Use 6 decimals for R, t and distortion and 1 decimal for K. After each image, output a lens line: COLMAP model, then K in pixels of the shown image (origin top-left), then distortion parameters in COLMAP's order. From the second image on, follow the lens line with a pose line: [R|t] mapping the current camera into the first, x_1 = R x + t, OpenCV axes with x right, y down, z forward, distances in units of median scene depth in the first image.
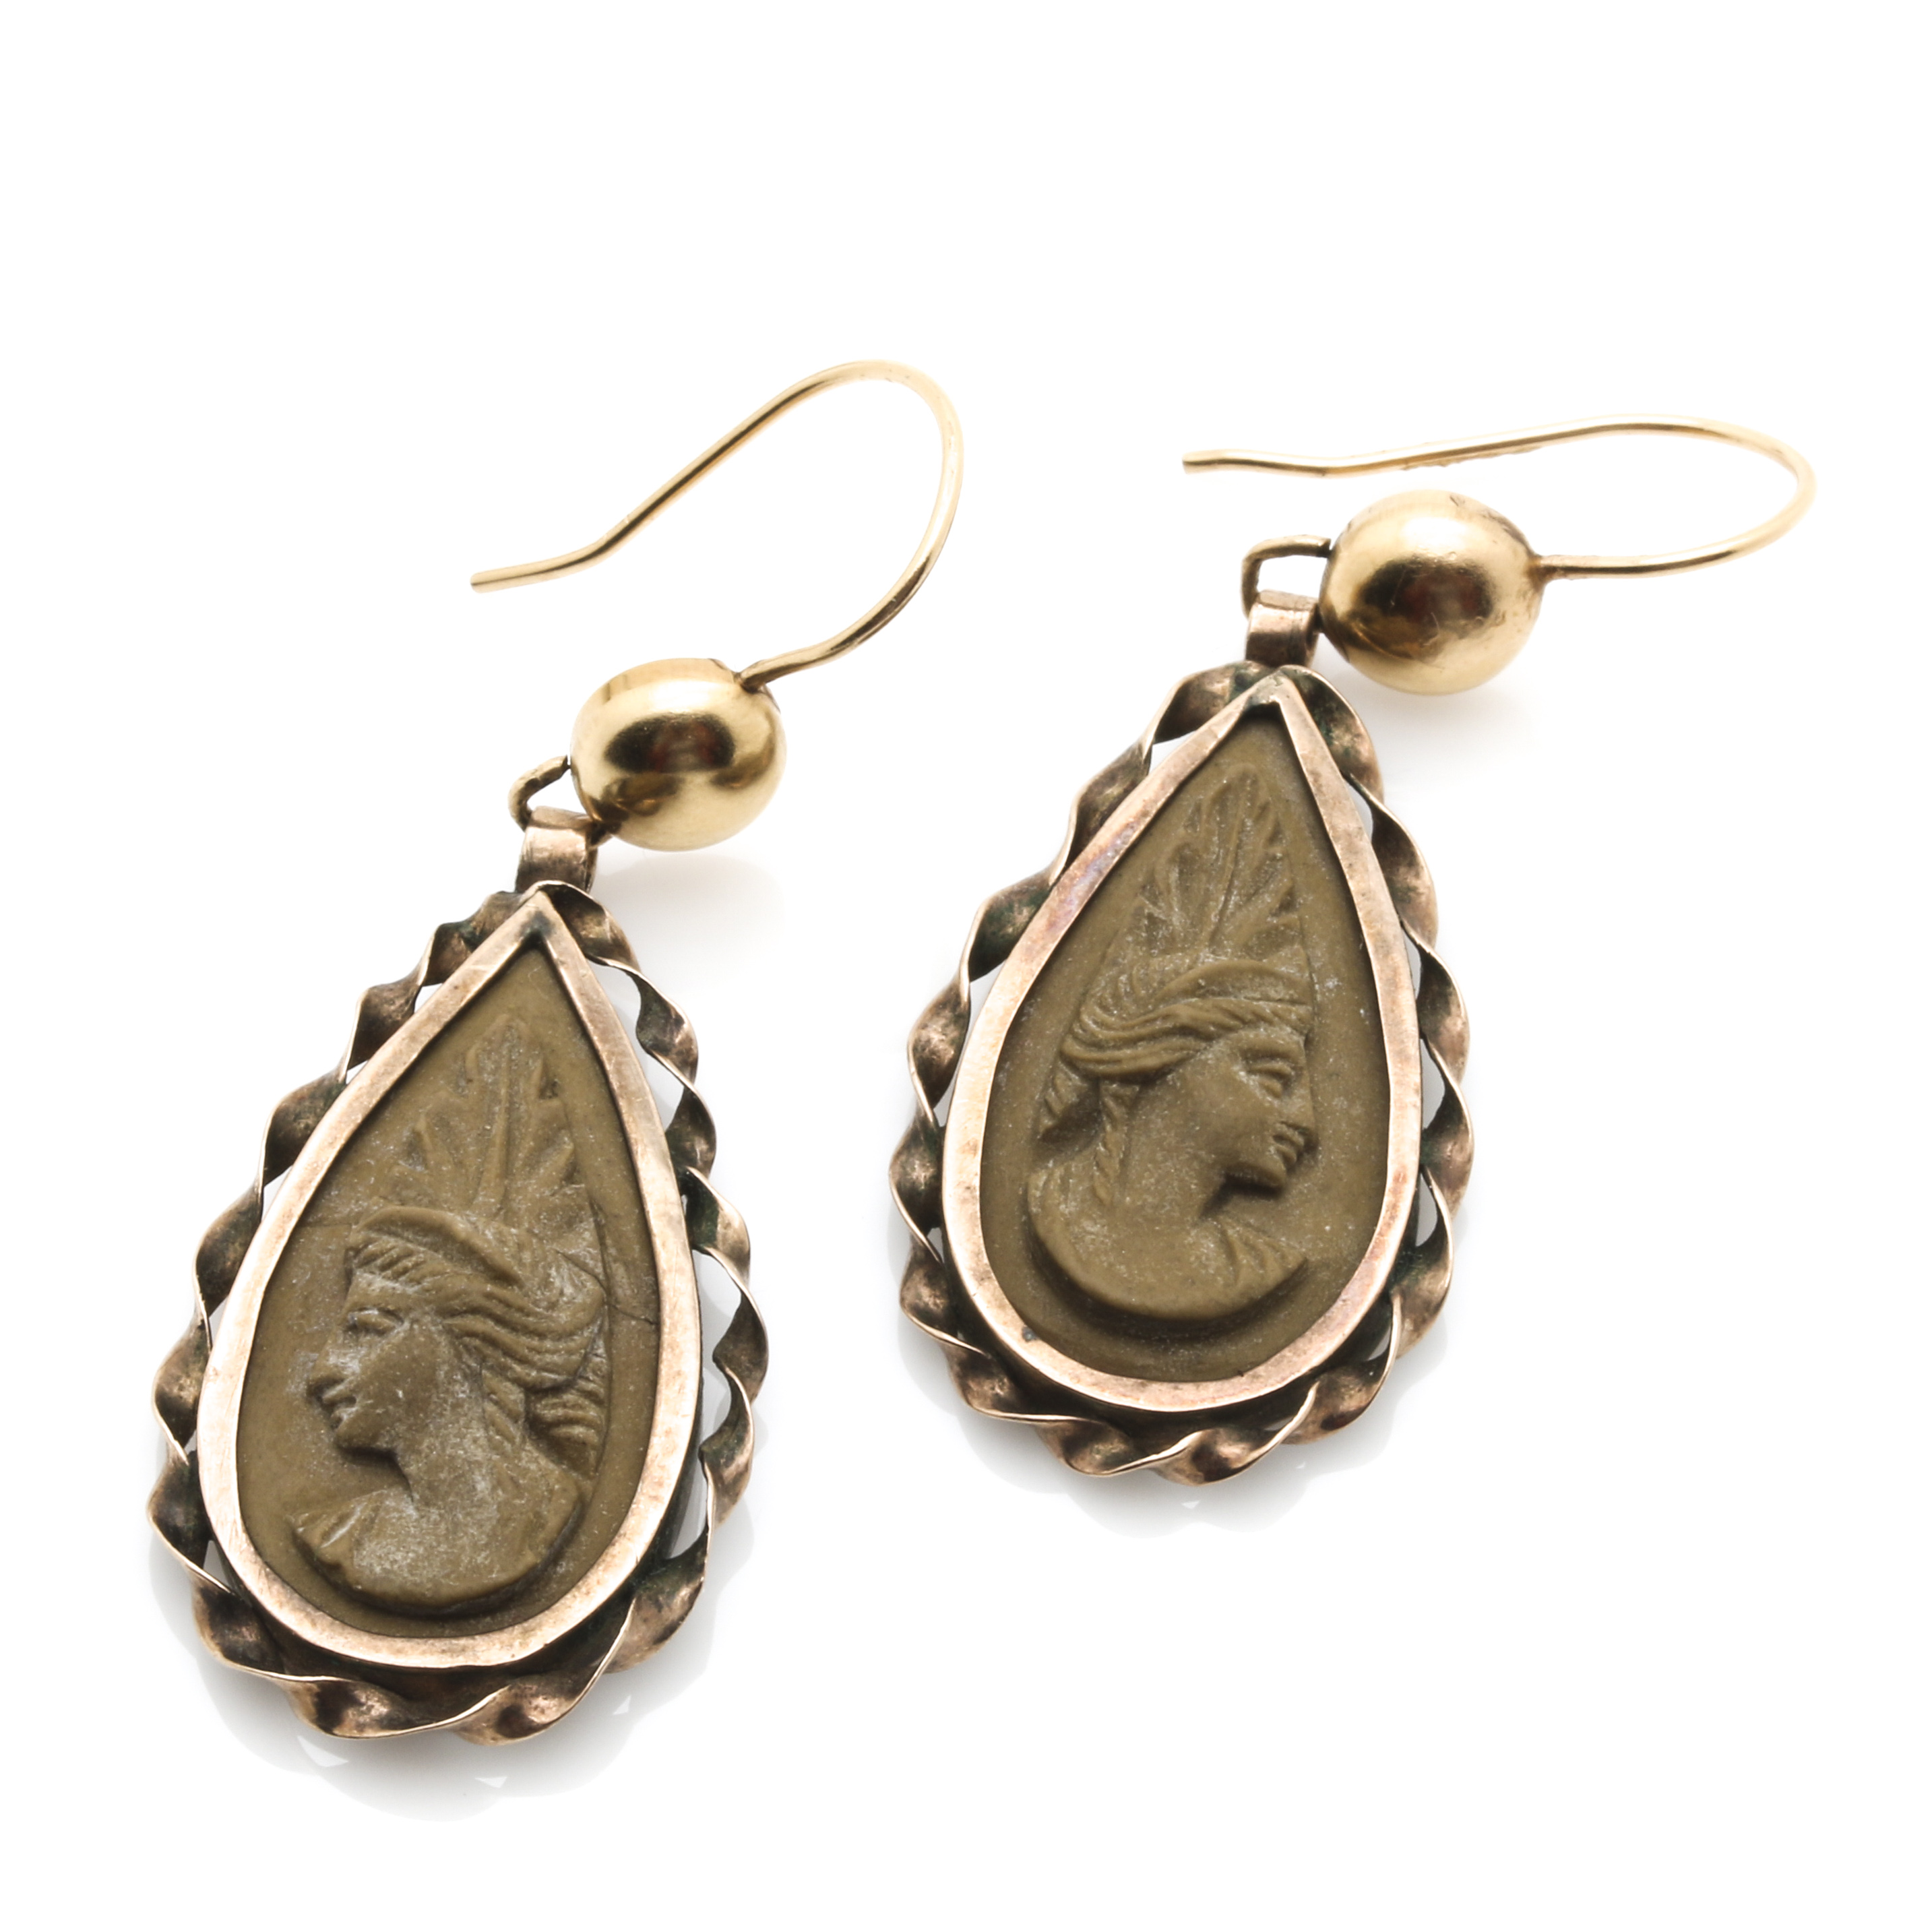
lens RADIAL K [[11250.2, 0, 965.4], [0, 11250.2, 964.3], [0, 0, 1]] dist [-0.558951, 0.000000]
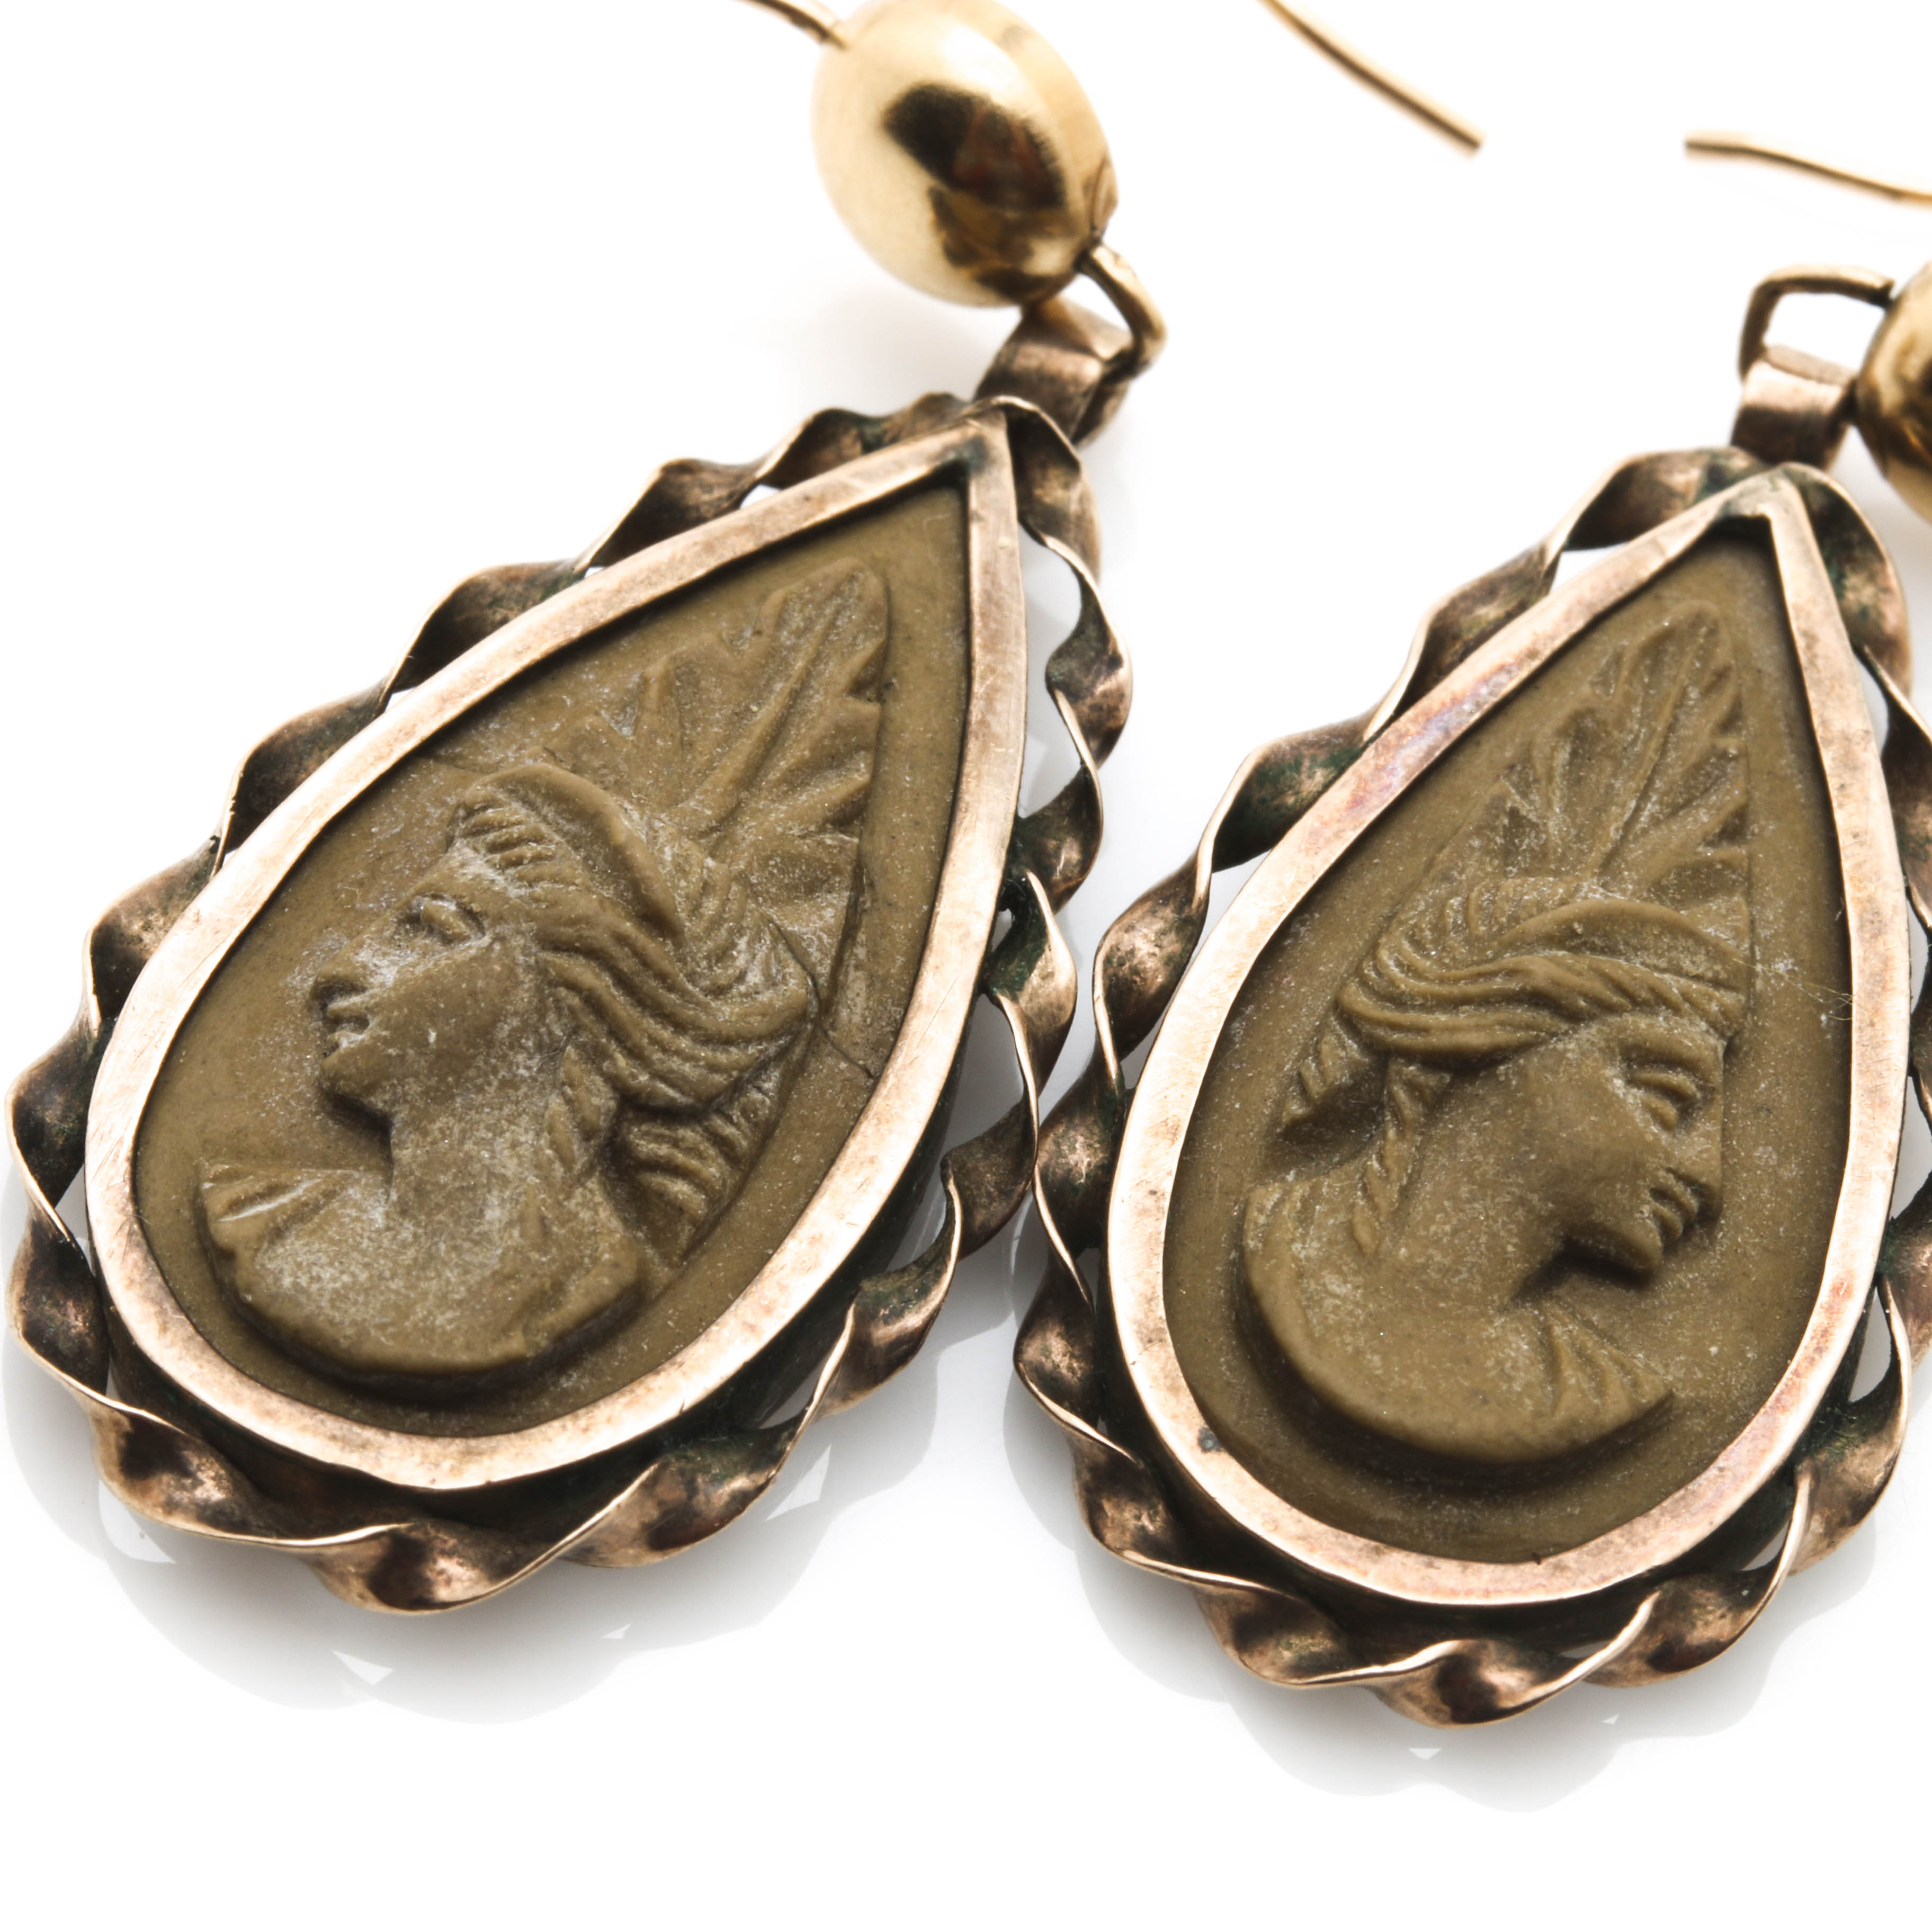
lens RADIAL K [[11250.2, 0, 964.5], [0, 11250.2, 968.6], [0, 0, 1]] dist [-0.558951, 0.000000]
pose [[0.986002, 0.162142, -0.038867, 0.012090], [-0.162633, 0.986638, -0.009805, 0.015453], [0.036758, 0.015989, 0.999196, 0.379137]]
